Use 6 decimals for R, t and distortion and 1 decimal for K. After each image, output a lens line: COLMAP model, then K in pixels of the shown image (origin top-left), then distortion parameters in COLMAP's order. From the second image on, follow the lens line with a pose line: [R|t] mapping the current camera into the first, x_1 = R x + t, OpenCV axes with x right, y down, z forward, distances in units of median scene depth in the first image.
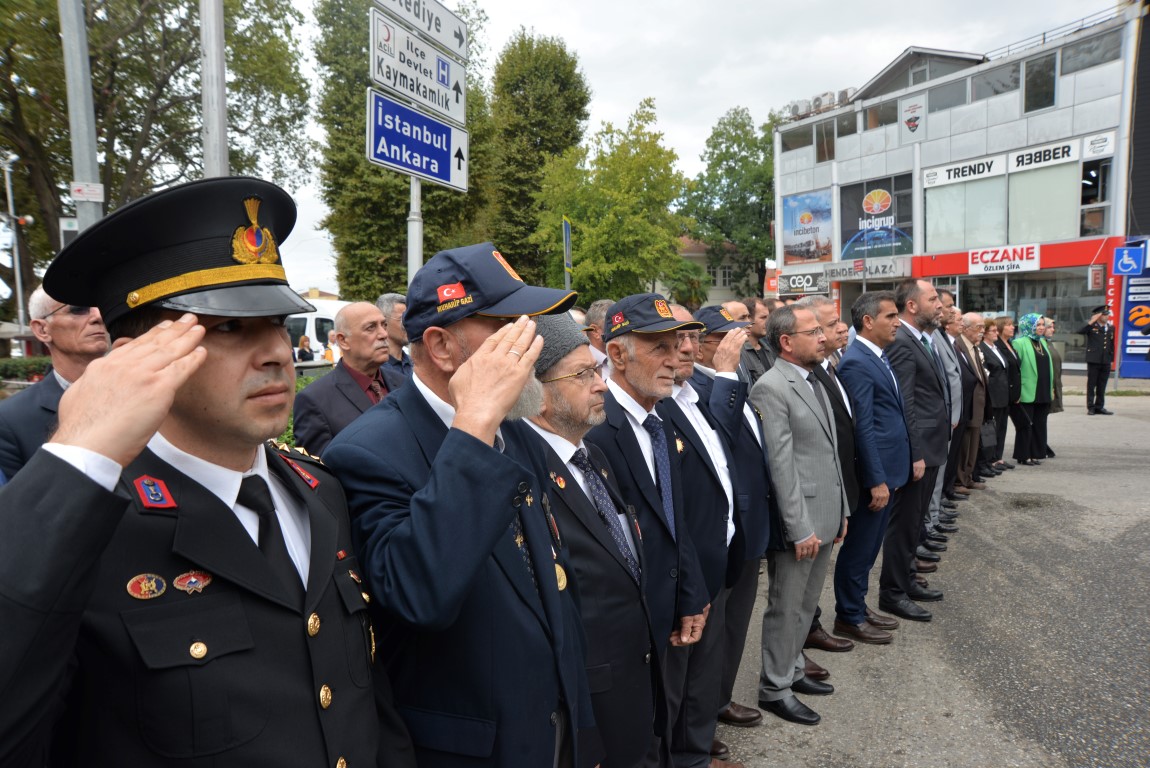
lens RADIAL K [[798.7, 0, 585.7], [0, 798.7, 382.1], [0, 0, 1]] dist [-0.154402, 0.166339]
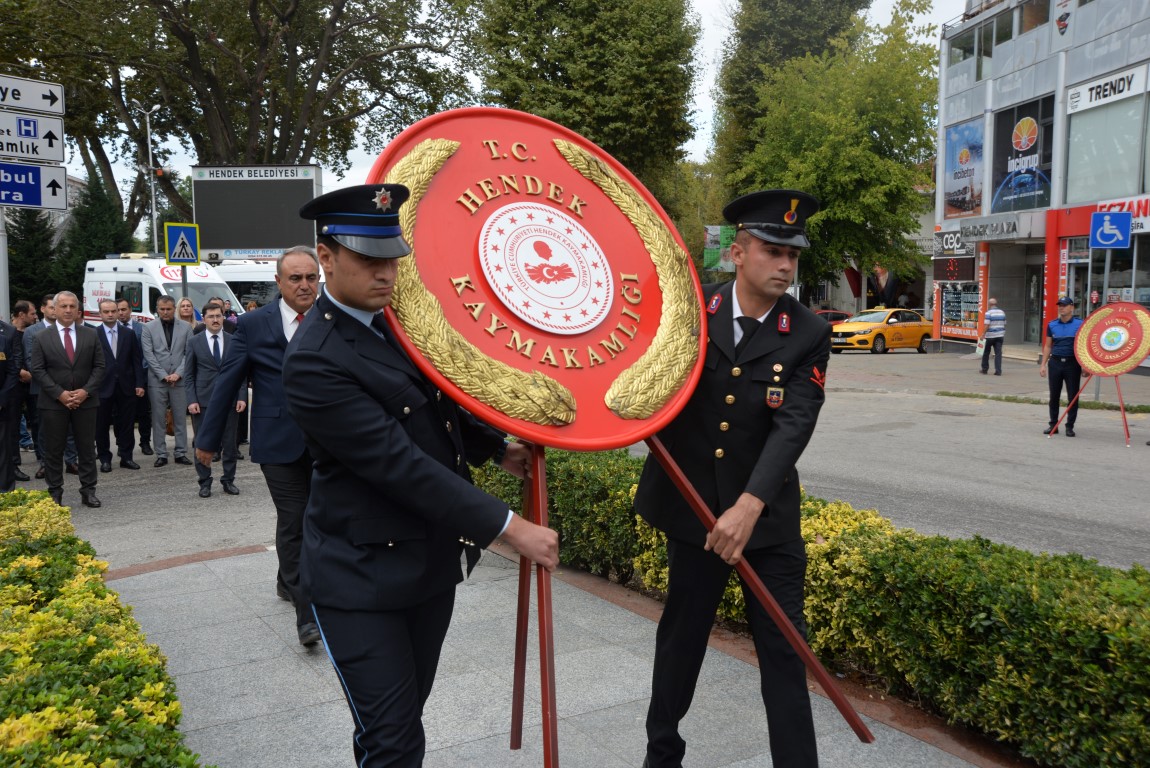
lens RADIAL K [[1093.3, 0, 576.0], [0, 1093.3, 387.5], [0, 0, 1]] dist [-0.085247, 0.298417]
pose [[0.916722, 0.058472, -0.395224, 0.414509], [-0.046804, 0.998138, 0.039111, -0.012821], [0.396775, -0.017356, 0.917752, -0.119616]]
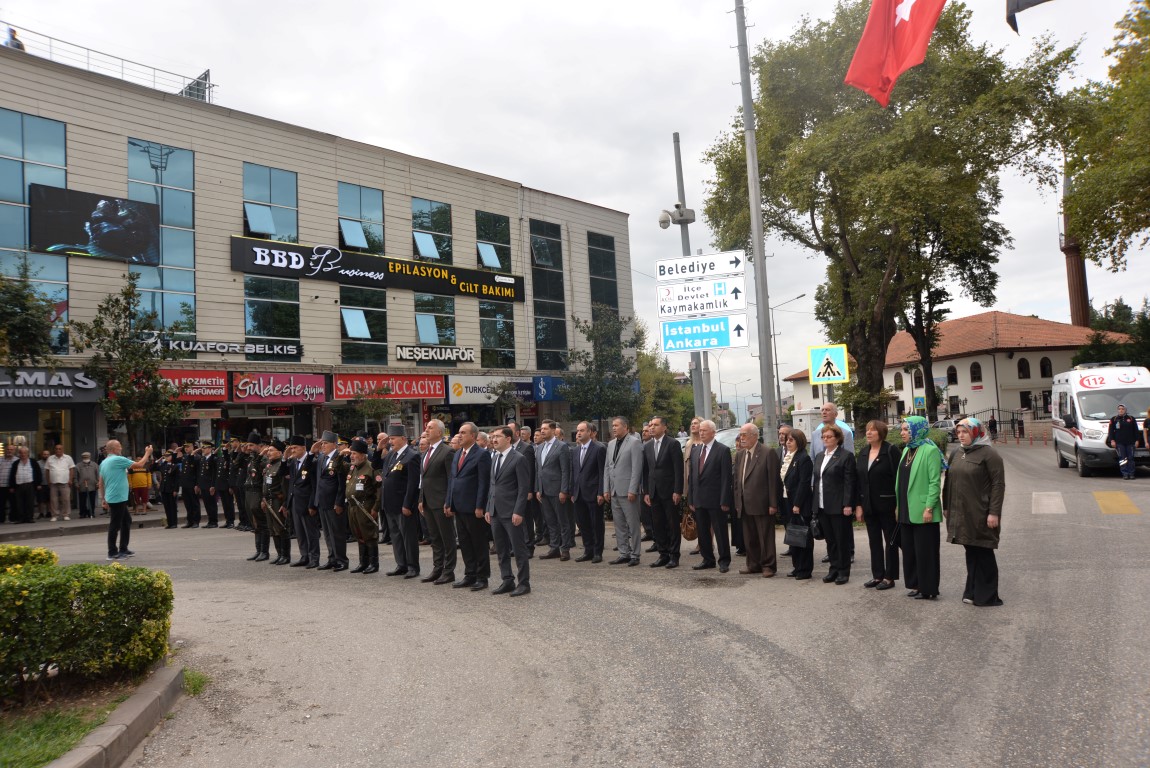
lens RADIAL K [[807.6, 0, 575.5], [0, 807.6, 385.9], [0, 0, 1]] dist [-0.164203, 0.153063]
pose [[-0.114742, -0.029140, -0.992968, 0.464901], [-0.015613, 0.999499, -0.027527, -0.028637], [0.993273, 0.012344, -0.115139, 0.234654]]
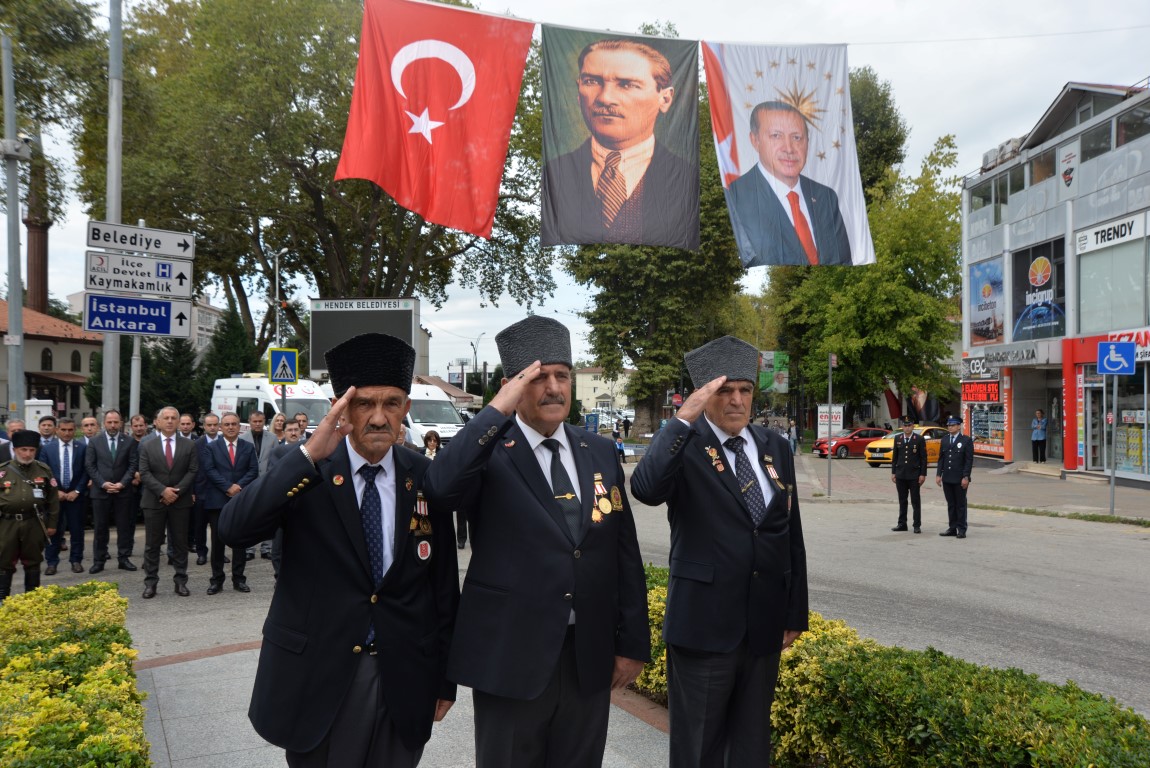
lens RADIAL K [[976.4, 0, 574.7], [0, 976.4, 386.8], [0, 0, 1]] dist [-0.111611, 0.220845]
pose [[0.883713, 0.020586, -0.467575, 0.426591], [-0.058505, 0.996055, -0.066720, -0.014704], [0.464357, 0.086317, 0.881432, -0.111389]]
